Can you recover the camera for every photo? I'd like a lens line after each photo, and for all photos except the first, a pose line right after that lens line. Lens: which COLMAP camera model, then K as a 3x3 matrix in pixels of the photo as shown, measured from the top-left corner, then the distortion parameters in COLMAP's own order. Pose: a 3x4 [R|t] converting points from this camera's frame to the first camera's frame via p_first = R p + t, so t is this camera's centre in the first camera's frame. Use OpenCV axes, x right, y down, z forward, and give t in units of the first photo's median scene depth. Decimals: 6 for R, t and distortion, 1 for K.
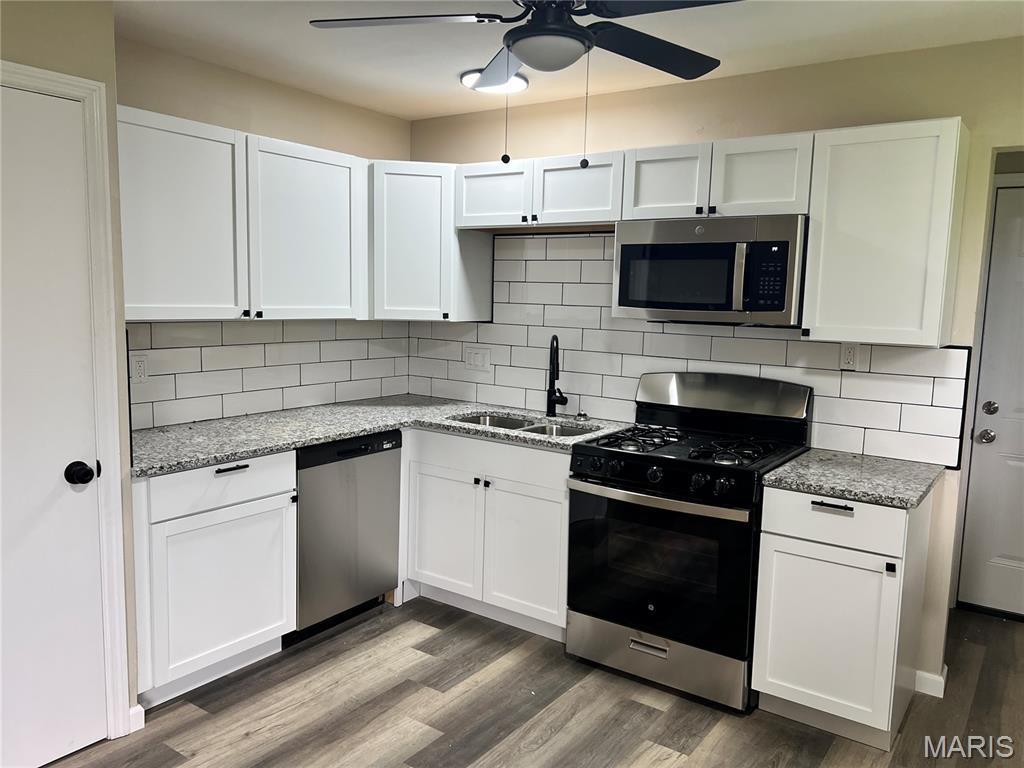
lens RADIAL K [[771.5, 0, 513.7], [0, 771.5, 389.5], [0, 0, 1]] dist [0.023719, -0.015318]
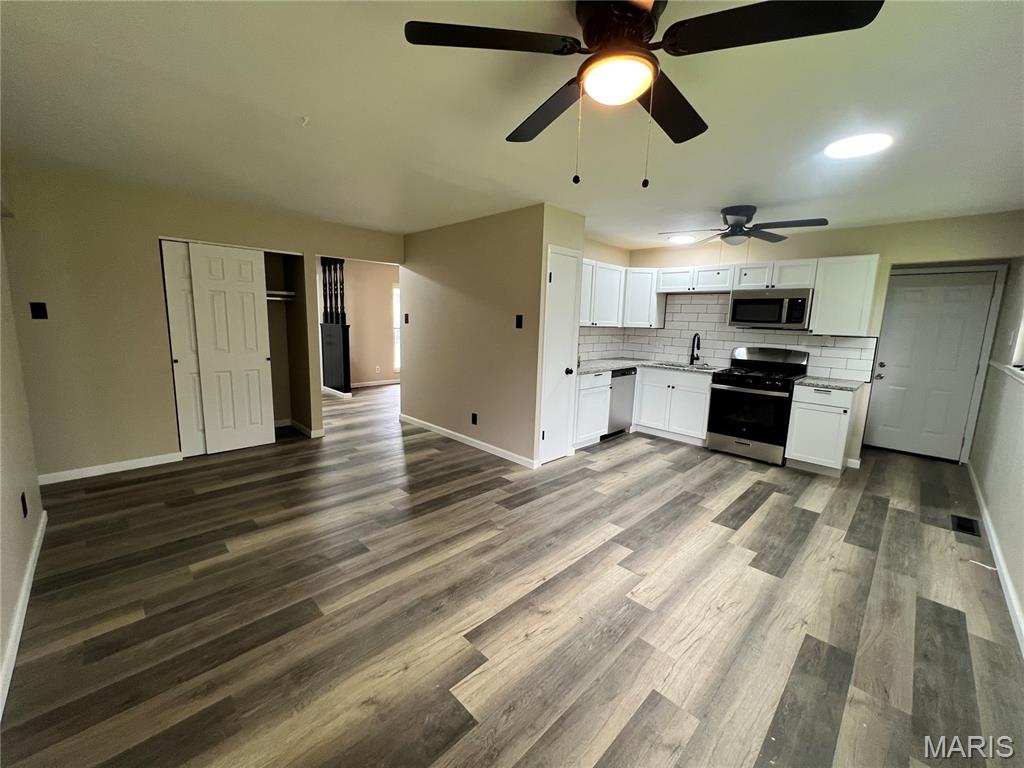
lens RADIAL K [[409.5, 0, 509.1], [0, 409.5, 381.0], [0, 0, 1]] dist [-0.002087, 0.000869]
pose [[0.985288, 0.028665, -0.168479, -0.398486], [-0.024761, 0.999375, 0.025223, 0.086413], [0.169097, -0.020680, 0.985382, -0.574027]]
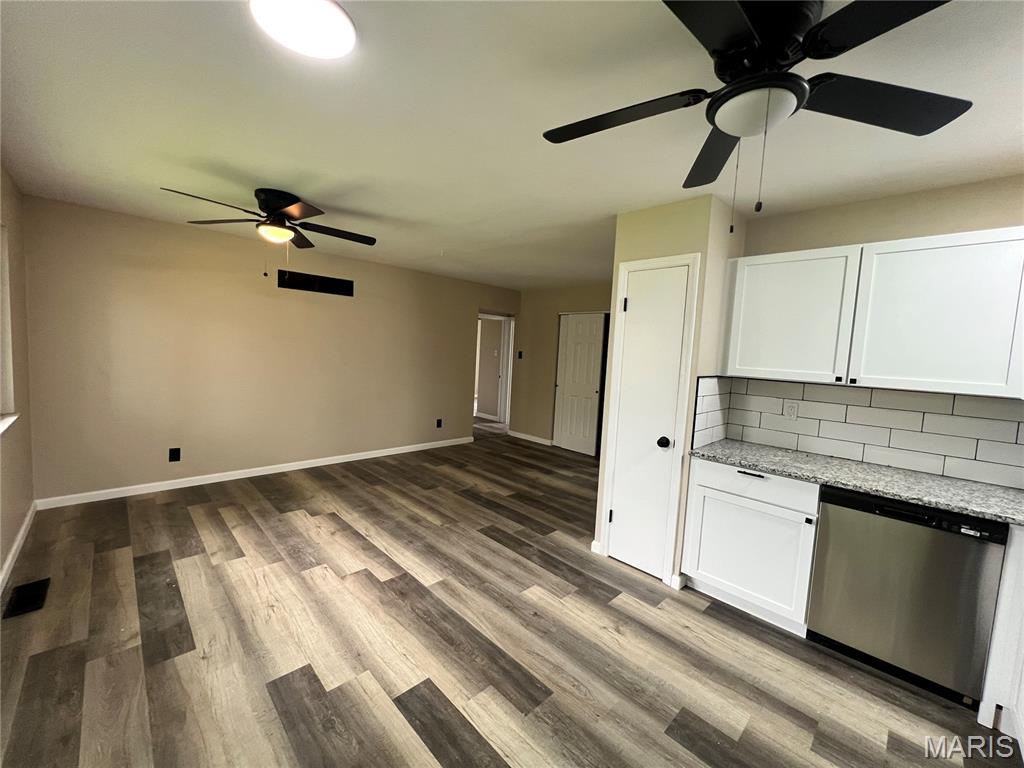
lens RADIAL K [[409.5, 0, 514.8], [0, 409.5, 382.7], [0, 0, 1]] dist [-0.002087, 0.000869]
pose [[-0.170081, 0.043881, -0.984453, 0.452314], [-0.177200, 0.981362, 0.074357, -0.047009], [0.969367, 0.187091, -0.159135, 0.585357]]
